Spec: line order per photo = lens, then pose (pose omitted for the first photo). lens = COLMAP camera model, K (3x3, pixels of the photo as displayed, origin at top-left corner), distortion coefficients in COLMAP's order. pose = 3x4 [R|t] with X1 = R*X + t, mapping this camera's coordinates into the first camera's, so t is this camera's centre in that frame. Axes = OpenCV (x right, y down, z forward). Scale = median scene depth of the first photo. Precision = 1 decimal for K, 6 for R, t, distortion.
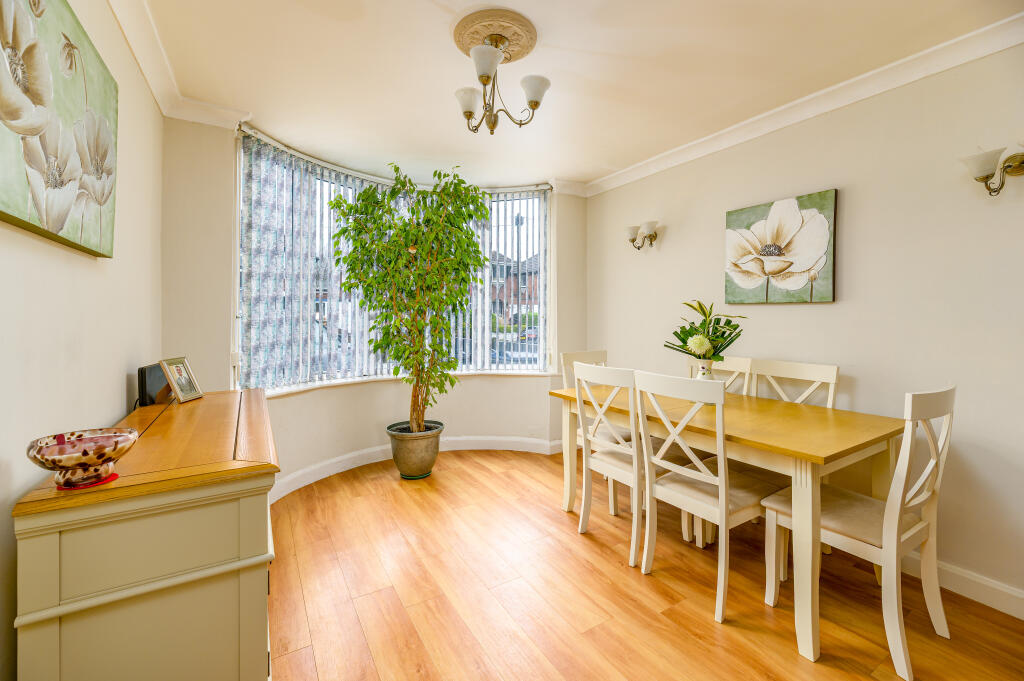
lens RADIAL K [[428.6, 0, 525.7], [0, 428.6, 307.4], [0, 0, 1]] dist [0.000745, 0.000183]
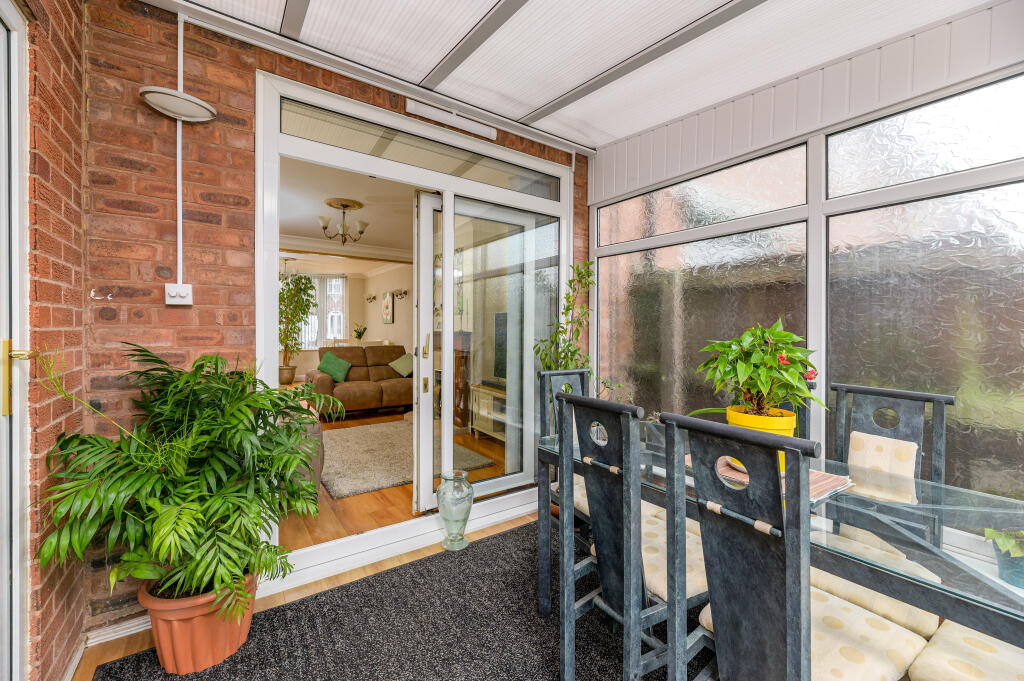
lens RADIAL K [[413.9, 0, 507.8], [0, 413.9, 335.4], [0, 0, 1]] dist [0.019574, -0.000134]
pose [[0.999055, 0.008226, 0.042683, 1.550379], [-0.009585, 0.999450, 0.031744, -0.029195], [-0.042398, -0.032124, 0.998584, -2.539543]]
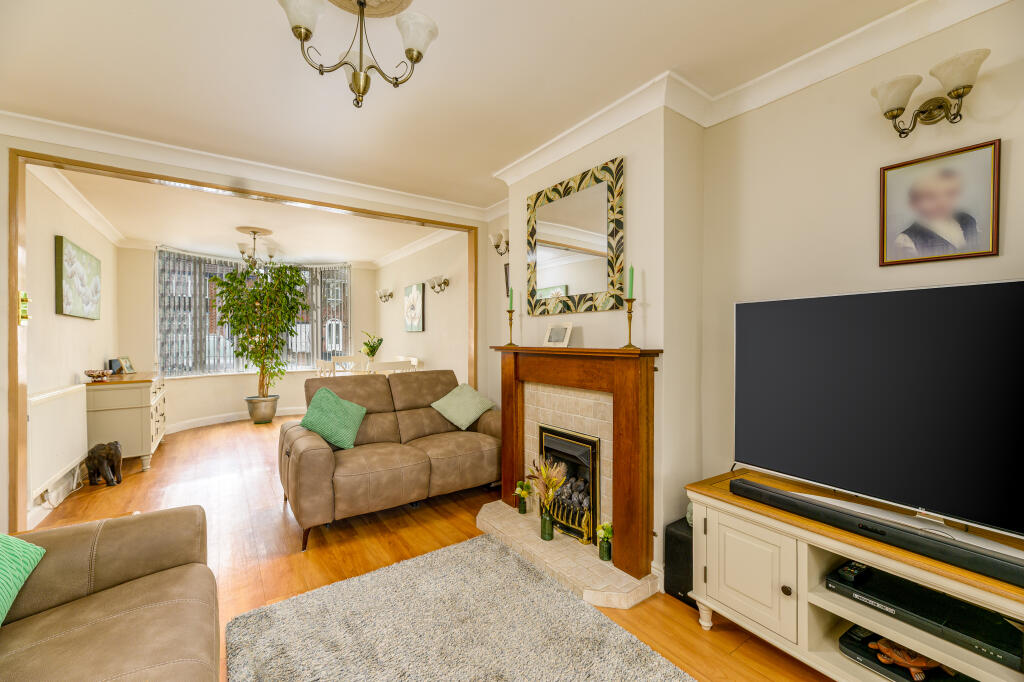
lens RADIAL K [[413.9, 0, 507.8], [0, 413.9, 335.9], [0, 0, 1]] dist [0.019574, -0.000134]
pose [[0.998900, -0.007138, 0.046341, 1.086036], [0.006298, 0.999814, 0.018256, -0.025525], [-0.046462, -0.017944, 0.998759, -1.292168]]
